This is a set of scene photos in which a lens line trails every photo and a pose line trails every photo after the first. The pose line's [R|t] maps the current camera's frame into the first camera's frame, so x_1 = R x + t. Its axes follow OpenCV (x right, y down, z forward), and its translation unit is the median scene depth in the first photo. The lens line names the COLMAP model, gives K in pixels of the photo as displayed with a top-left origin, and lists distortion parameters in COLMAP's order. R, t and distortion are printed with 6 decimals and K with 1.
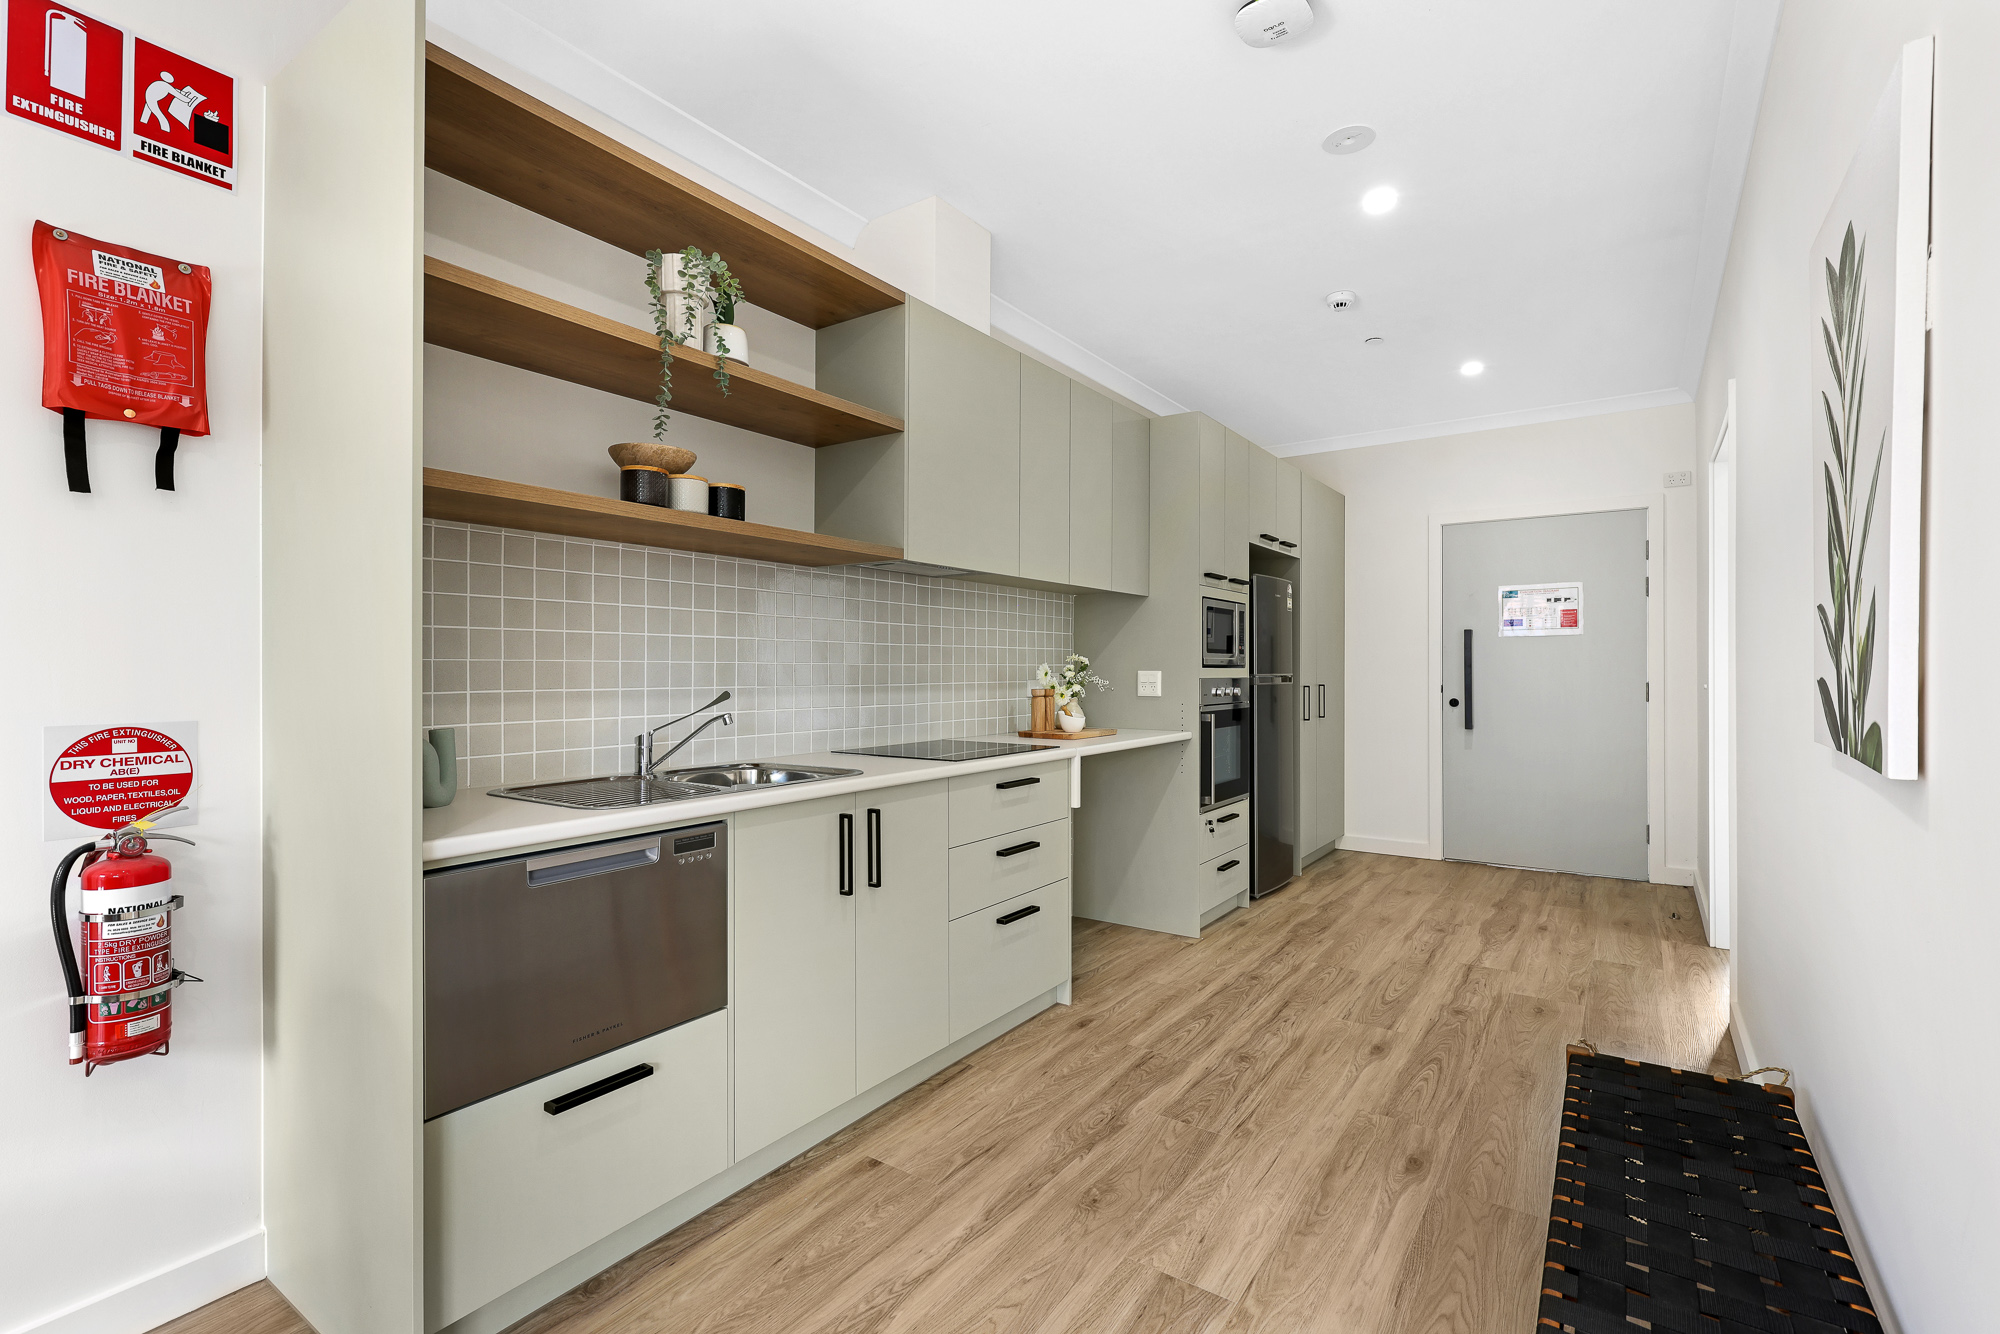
lens RADIAL K [[909.6, 0, 1004.2], [0, 909.6, 670.4], [0, 0, 1]] dist [0.002727, 0.000169]
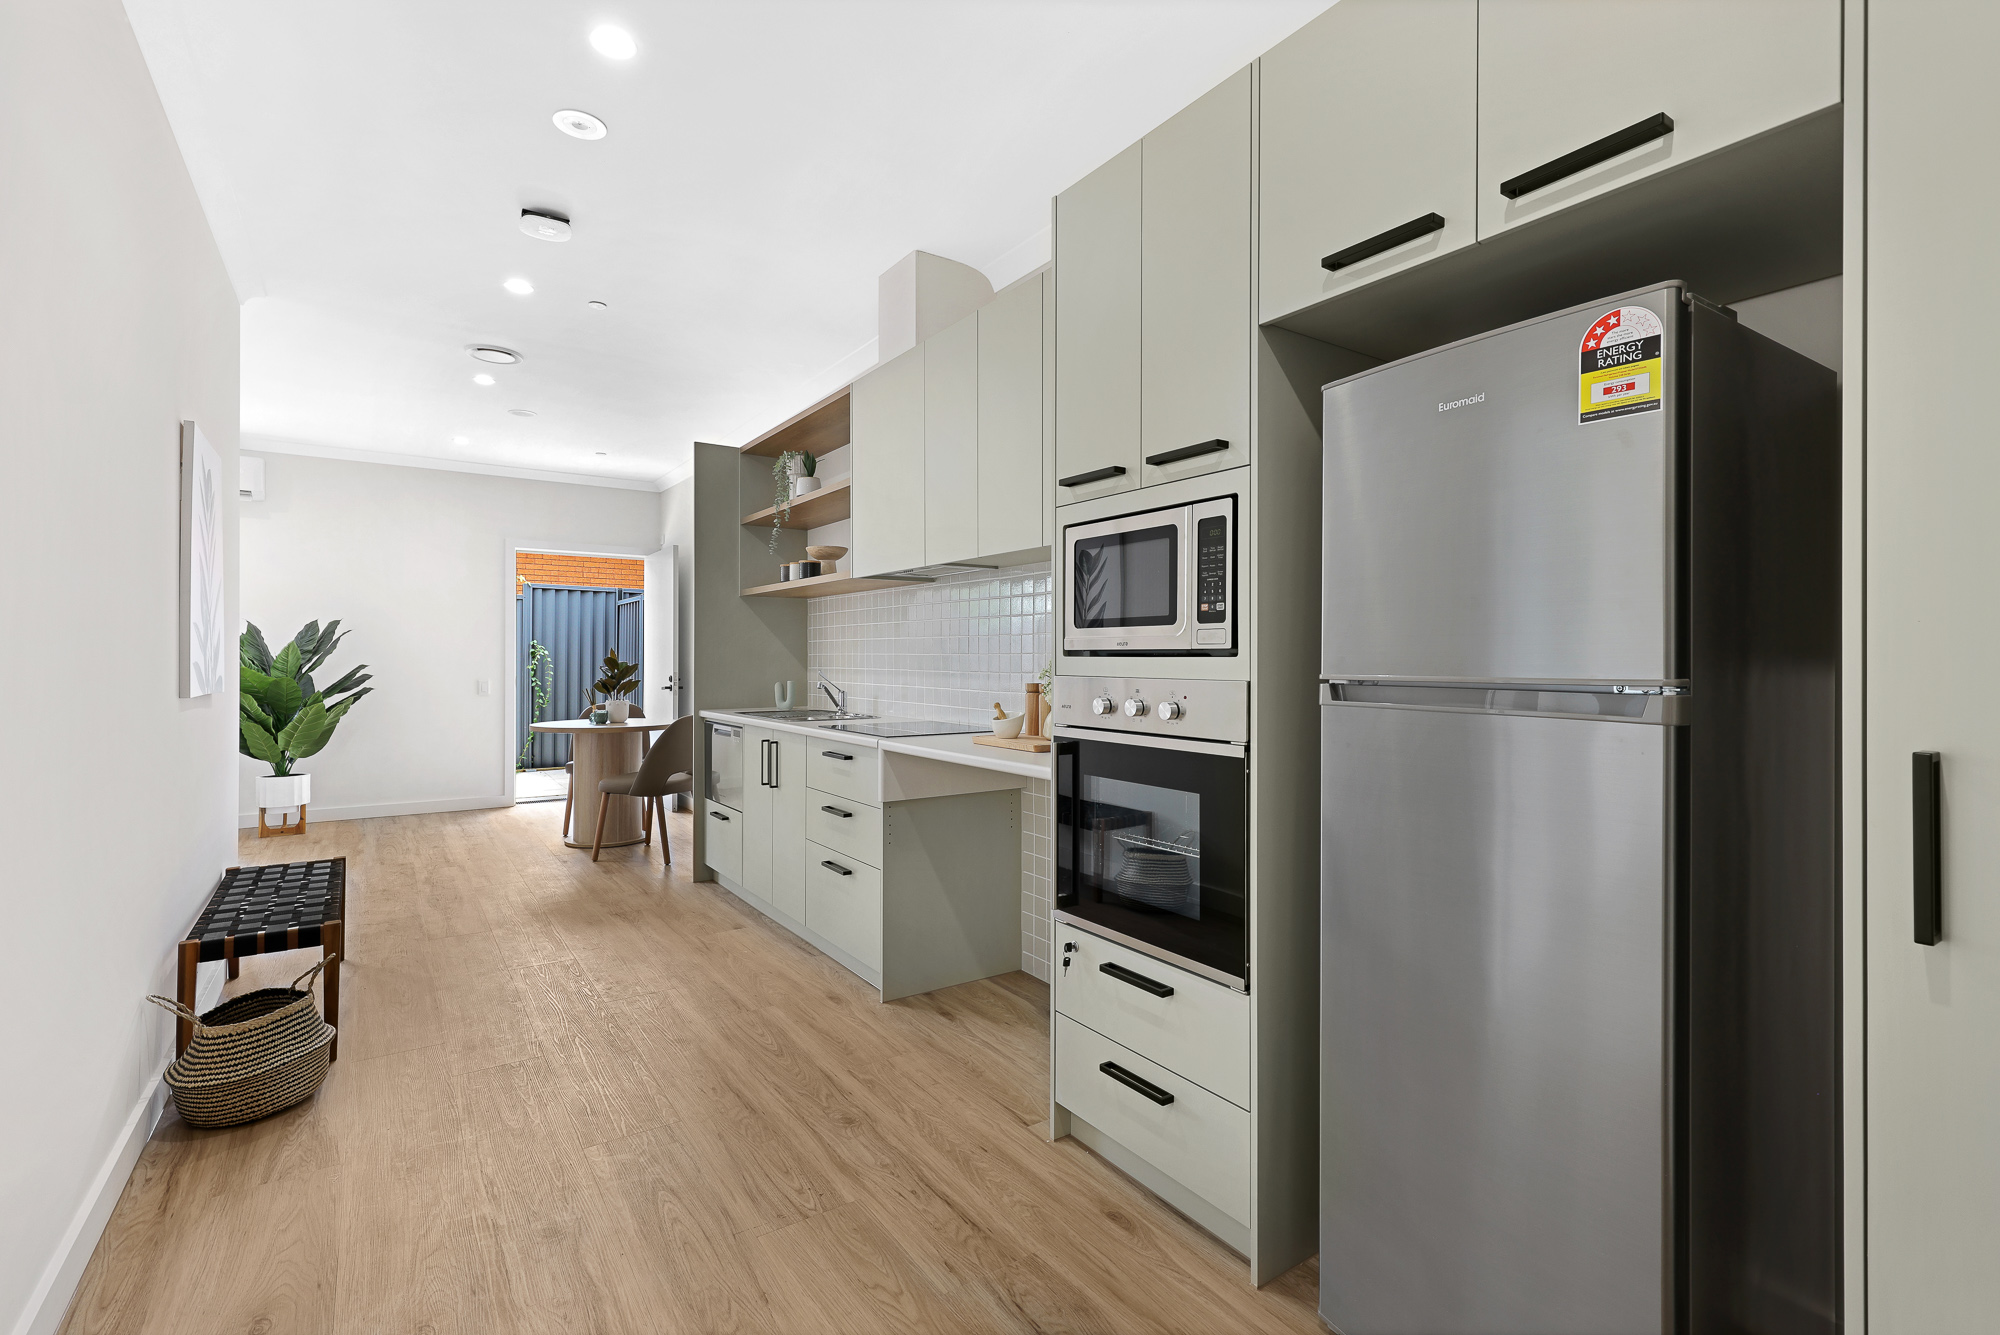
lens RADIAL K [[909.6, 0, 1007.6], [0, 909.6, 657.7], [0, 0, 1]] dist [0.002727, 0.000169]
pose [[-0.353616, -0.001354, -0.935390, 0.942026], [-0.003664, 0.999993, -0.000062, -0.001838], [0.935383, 0.003406, -0.353619, 1.475472]]
